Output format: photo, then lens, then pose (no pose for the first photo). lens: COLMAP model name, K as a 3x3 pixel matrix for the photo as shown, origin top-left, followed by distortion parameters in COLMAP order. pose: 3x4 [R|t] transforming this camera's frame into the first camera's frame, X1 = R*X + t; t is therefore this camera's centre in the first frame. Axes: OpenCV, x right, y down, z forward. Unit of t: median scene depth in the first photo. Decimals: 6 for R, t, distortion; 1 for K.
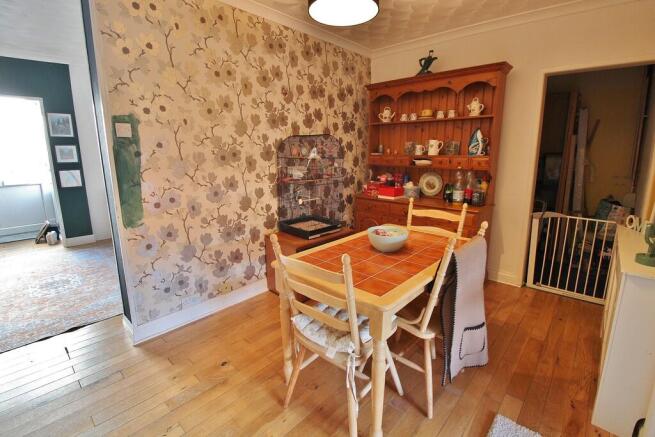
lens RADIAL K [[304.7, 0, 330.2], [0, 304.7, 210.1], [0, 0, 1]] dist [-0.001924, -0.011836]
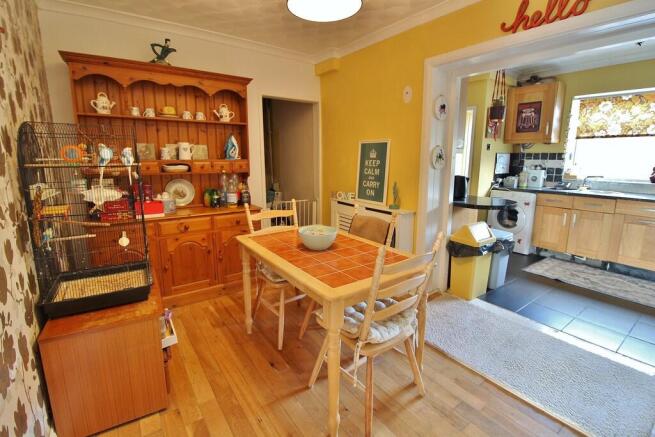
lens RADIAL K [[304.7, 0, 330.2], [0, 304.7, 210.1], [0, 0, 1]] dist [-0.001924, -0.011836]
pose [[0.208610, -0.168772, 0.963327, -0.480552], [0.184593, 0.974088, 0.130684, -0.077209], [-0.960421, 0.150561, 0.234358, 0.421619]]
